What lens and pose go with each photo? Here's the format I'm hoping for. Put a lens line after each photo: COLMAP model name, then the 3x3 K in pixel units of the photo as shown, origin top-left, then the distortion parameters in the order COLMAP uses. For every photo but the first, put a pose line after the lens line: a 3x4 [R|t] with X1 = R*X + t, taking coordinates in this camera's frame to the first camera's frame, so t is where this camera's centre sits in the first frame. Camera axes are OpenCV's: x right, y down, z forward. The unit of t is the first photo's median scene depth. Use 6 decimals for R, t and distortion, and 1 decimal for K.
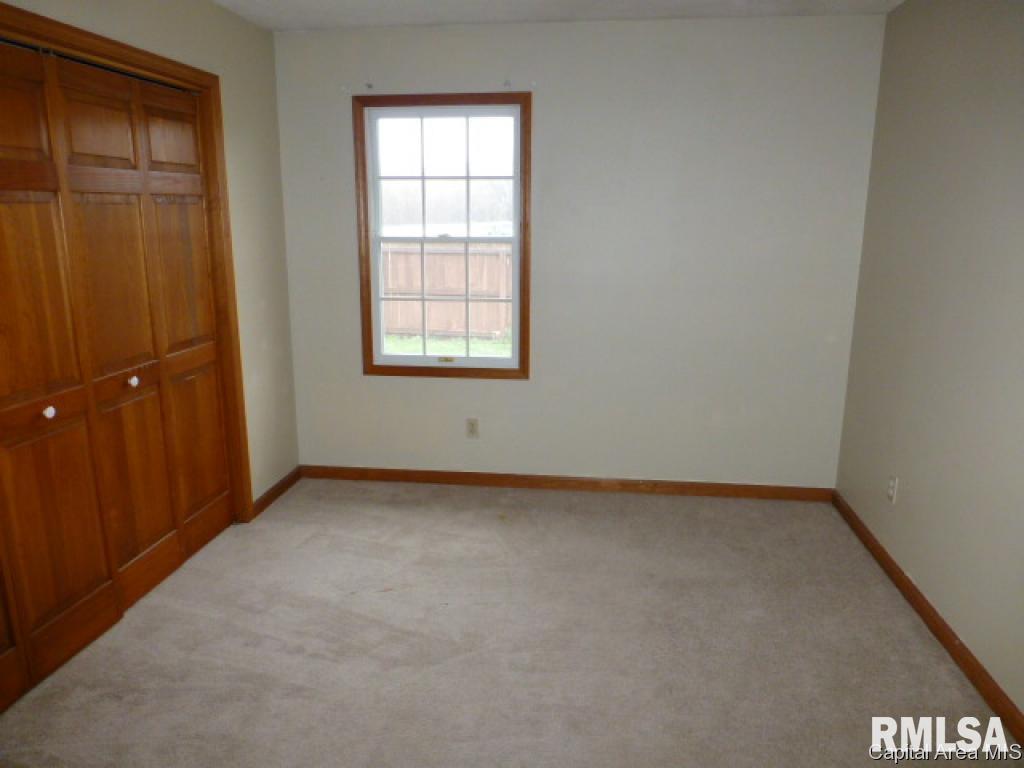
lens RADIAL K [[753.0, 0, 512.0], [0, 753.0, 384.0], [0, 0, 1]] dist [-0.000458, -0.004539]
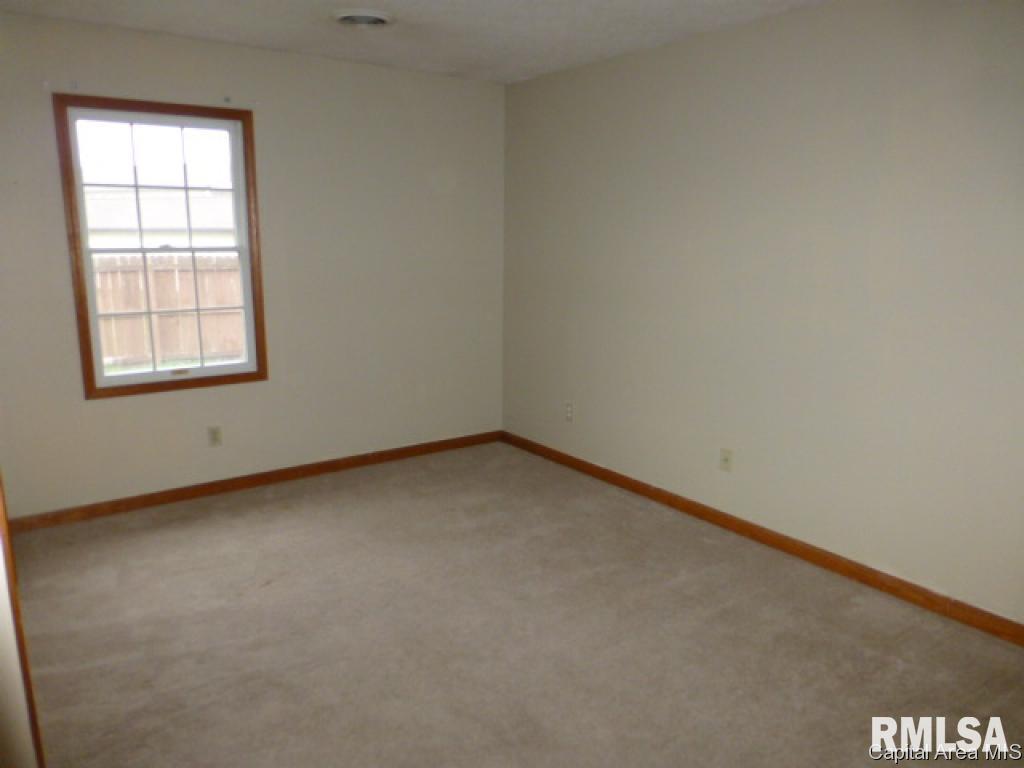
lens RADIAL K [[716.8, 0, 511.7], [0, 716.8, 392.1], [0, 0, 1]] dist [0.004008, 0.001354]
pose [[0.748690, -0.147239, 0.646362, -0.388264], [0.143979, 0.987864, 0.058259, 0.001142], [-0.647096, 0.049445, 0.760804, 0.004604]]
